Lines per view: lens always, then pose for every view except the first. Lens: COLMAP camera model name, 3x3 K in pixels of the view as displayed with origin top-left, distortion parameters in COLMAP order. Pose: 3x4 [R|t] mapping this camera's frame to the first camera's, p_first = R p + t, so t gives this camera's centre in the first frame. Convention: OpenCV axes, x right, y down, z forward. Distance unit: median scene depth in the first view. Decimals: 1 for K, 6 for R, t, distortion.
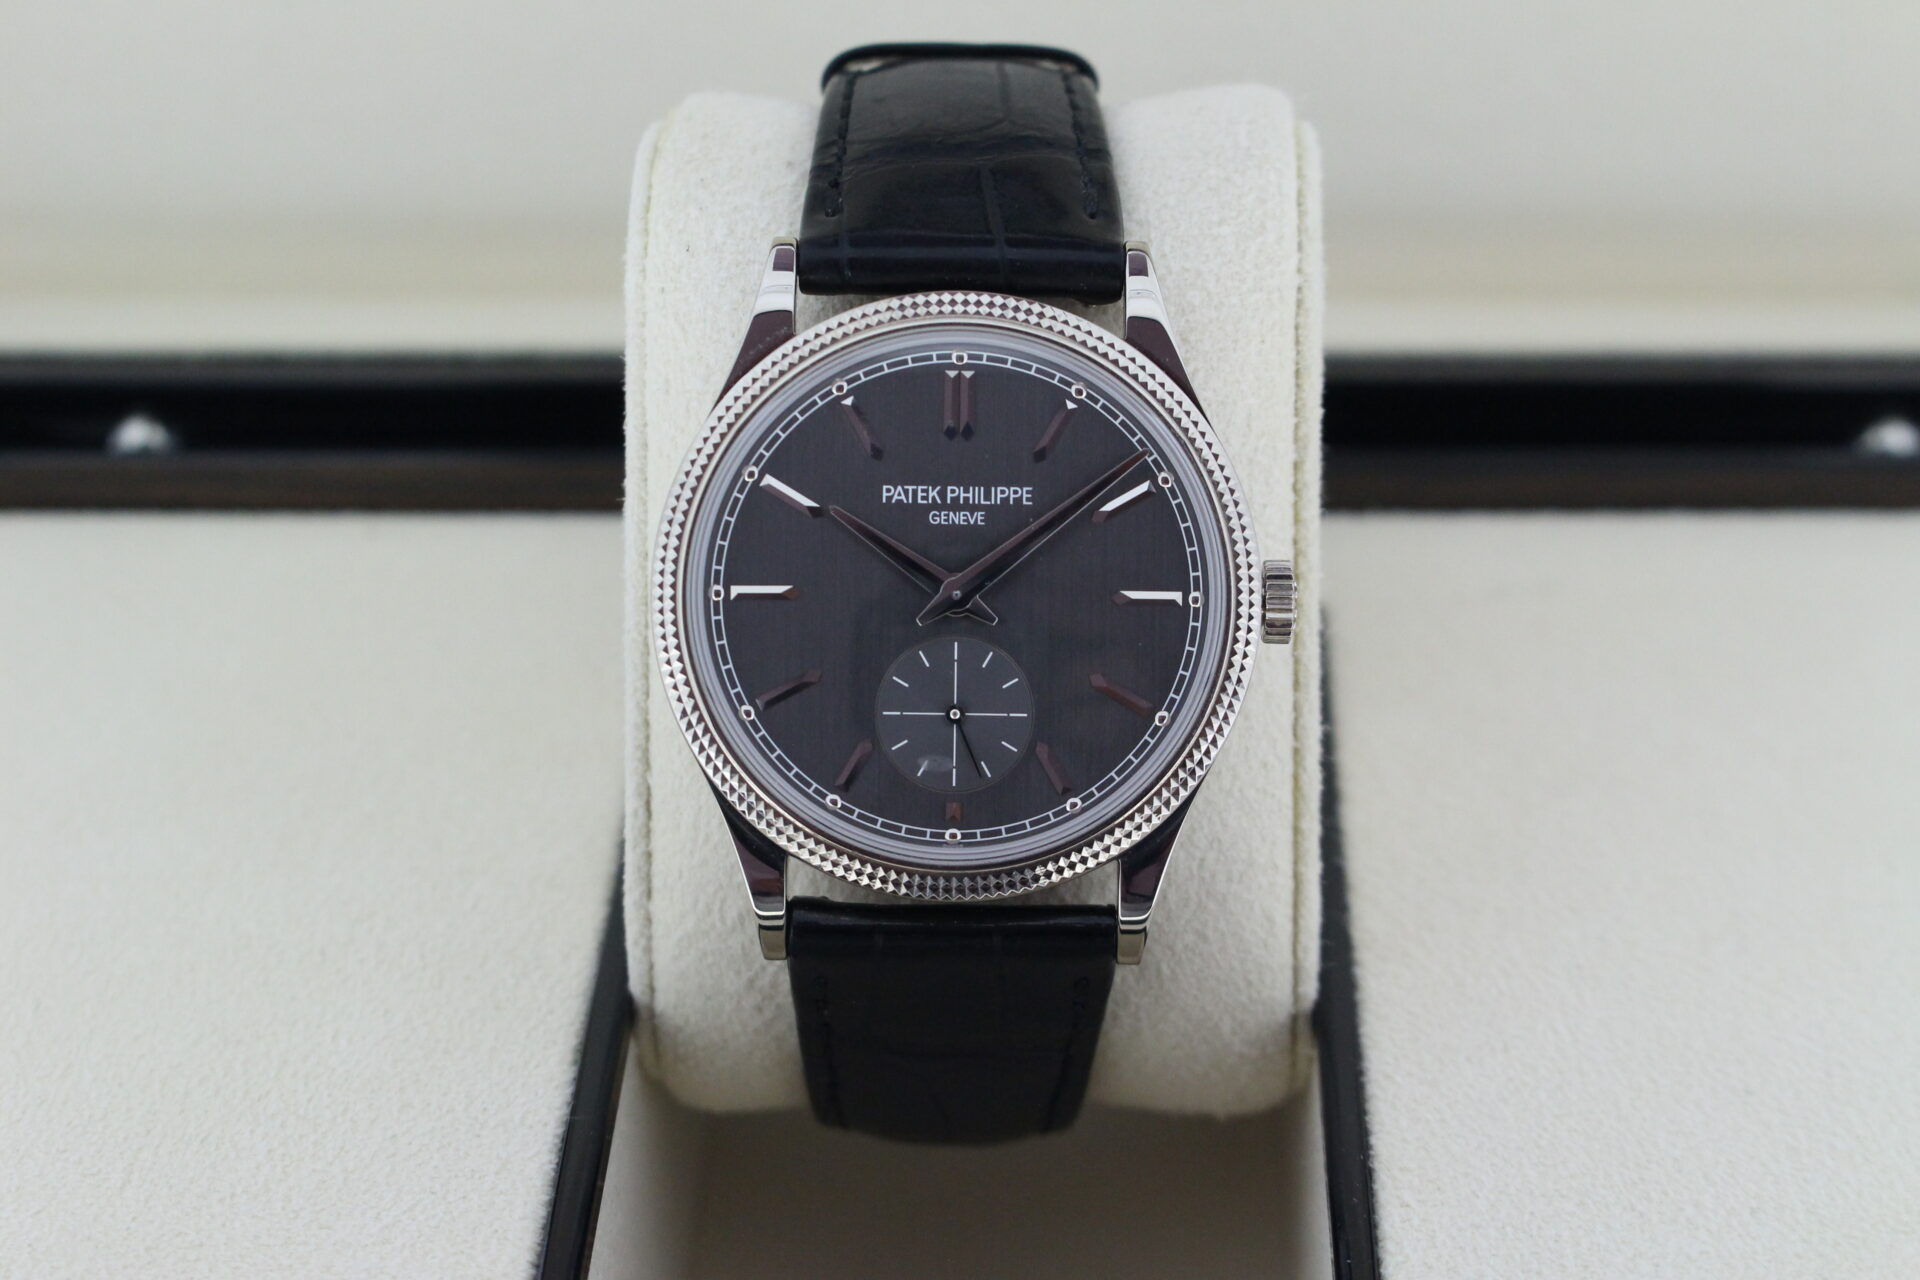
lens RADIAL K [[3671.7, 0, 960.0], [0, 3671.7, 640.0], [0, 0, 1]] dist [0.012935, 0.066987]
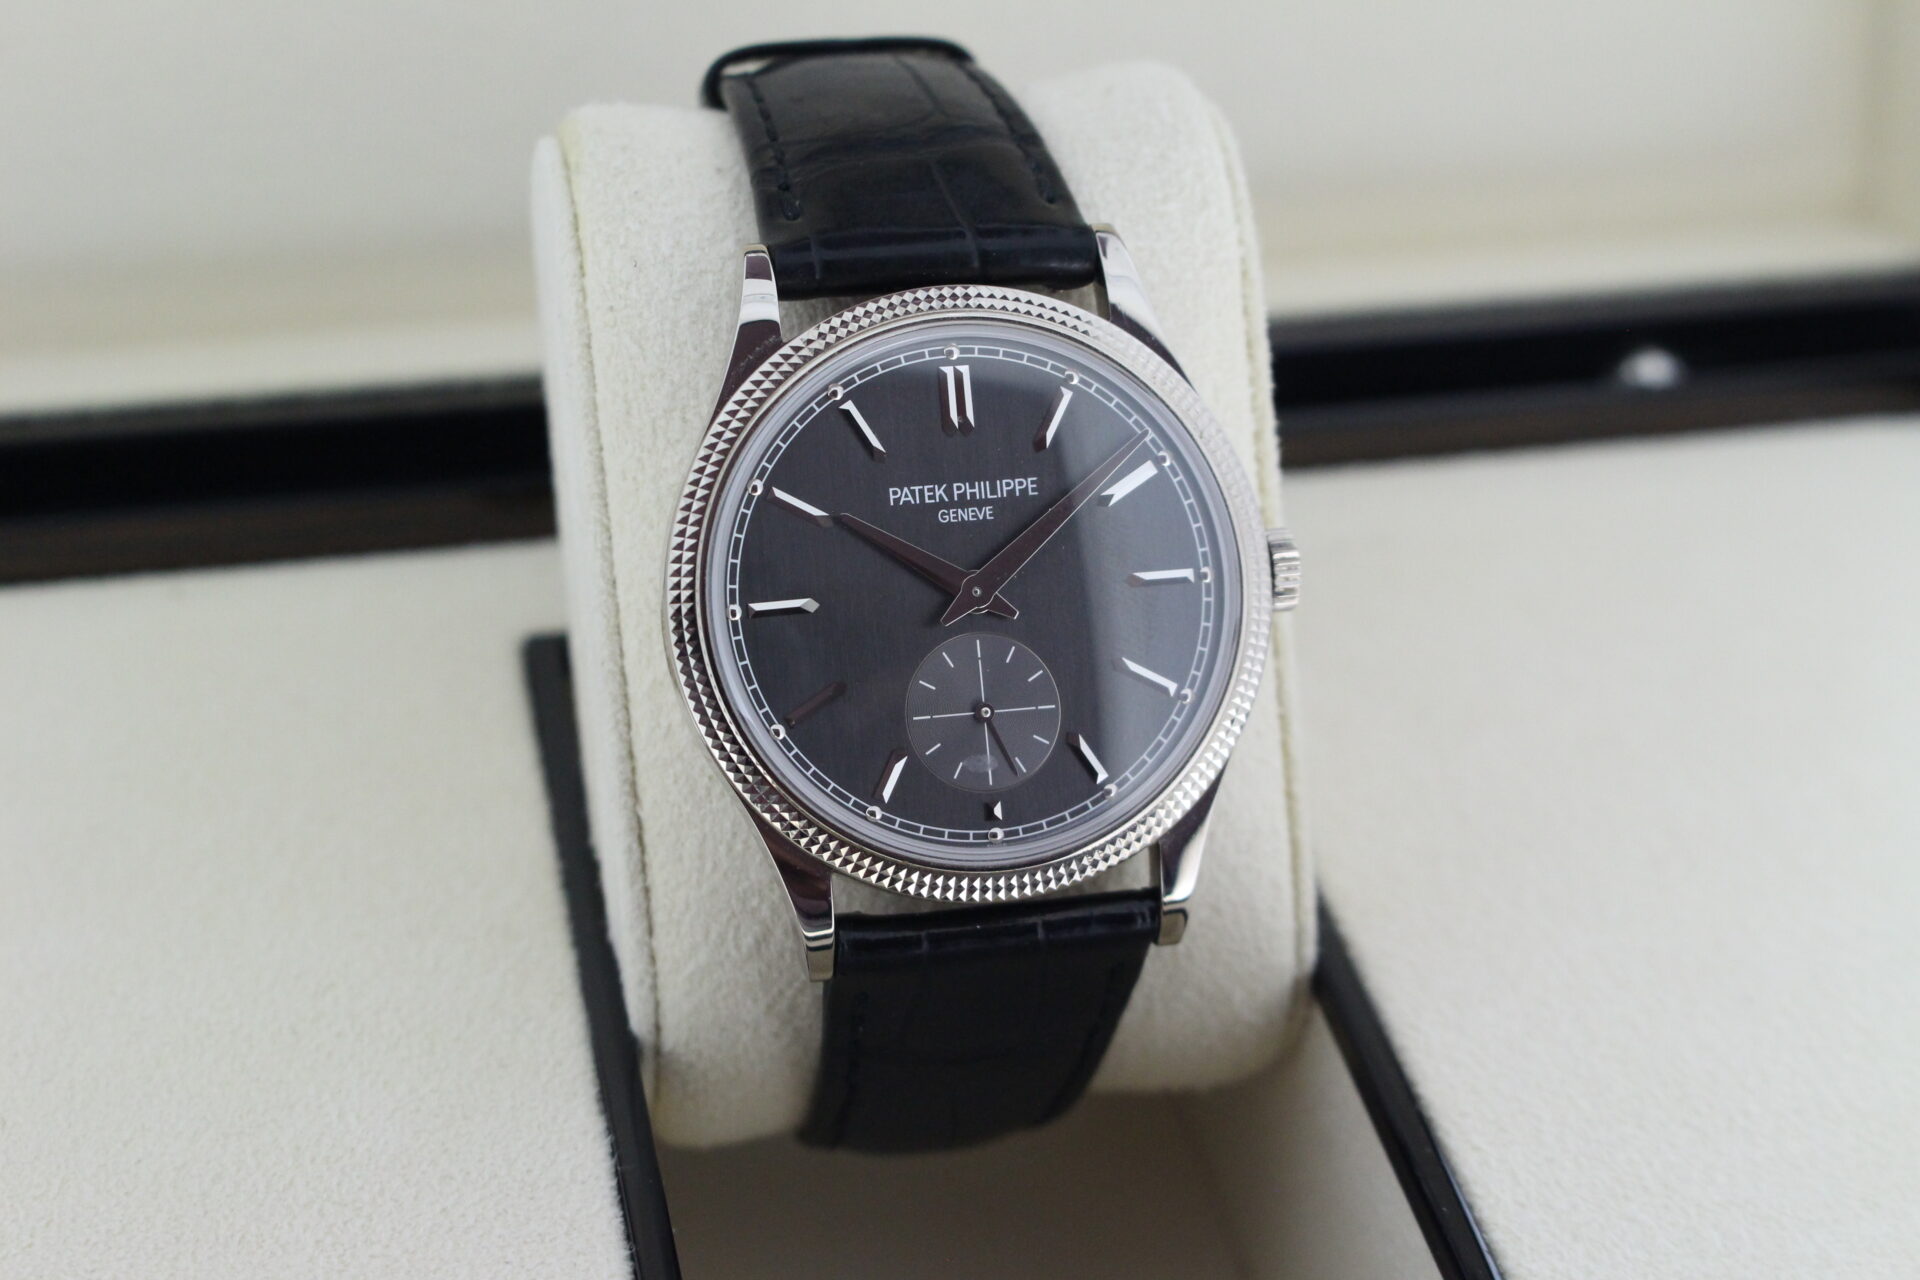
lens RADIAL K [[3671.7, 0, 960.0], [0, 3671.7, 640.0], [0, 0, 1]] dist [0.012935, 0.066987]
pose [[0.971631, -0.093559, 0.217209, -0.213056], [0.093722, 0.995552, 0.009576, -0.008953], [-0.217139, 0.011053, 0.976078, 0.035749]]
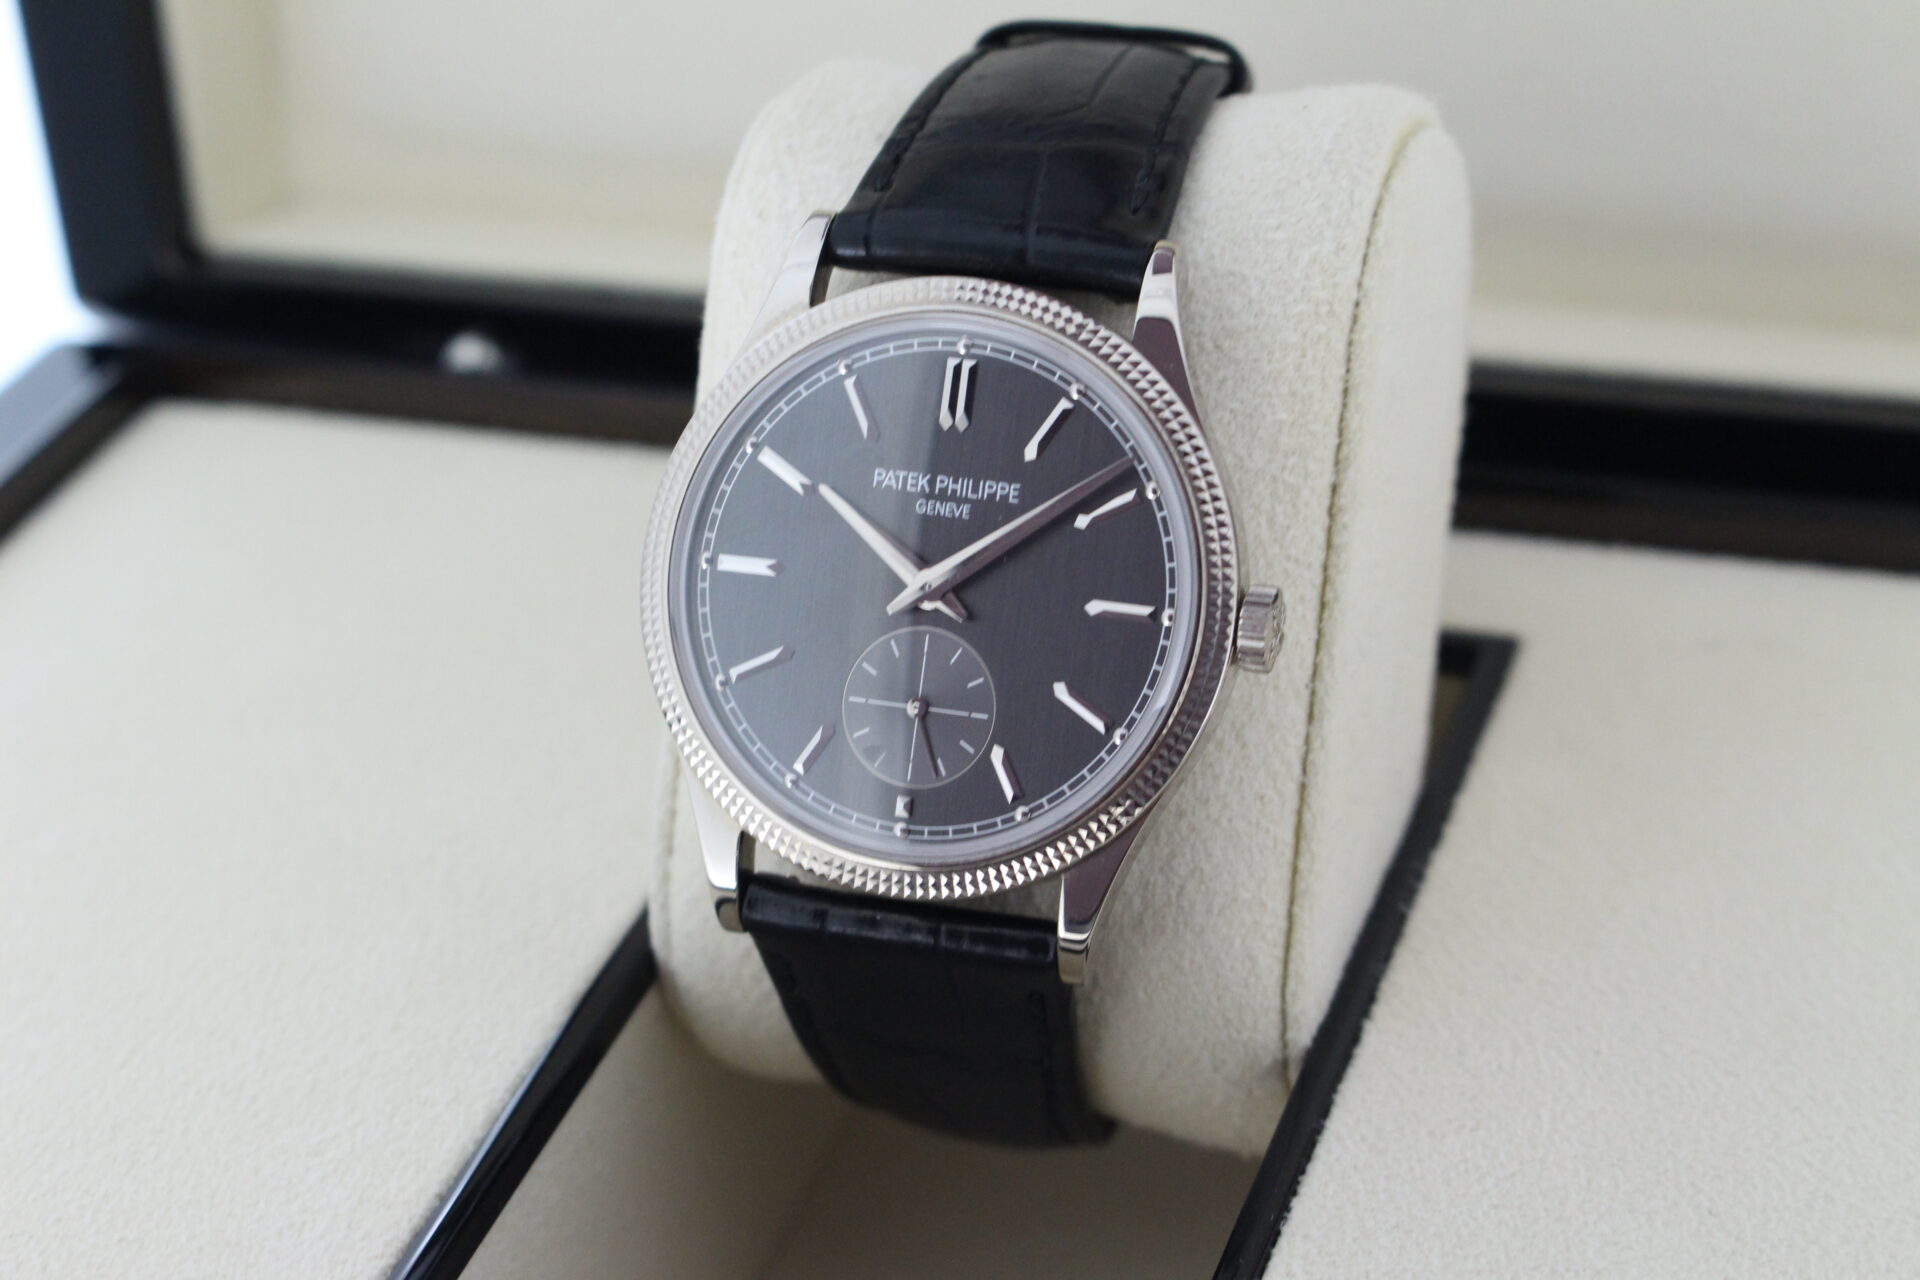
lens RADIAL K [[3671.7, 0, 960.0], [0, 3671.7, 640.0], [0, 0, 1]] dist [0.012935, 0.066987]
pose [[0.950916, 0.106399, -0.290583, 0.282387], [-0.101912, 0.994323, 0.030577, -0.027965], [0.292186, 0.000538, 0.956361, 0.063439]]
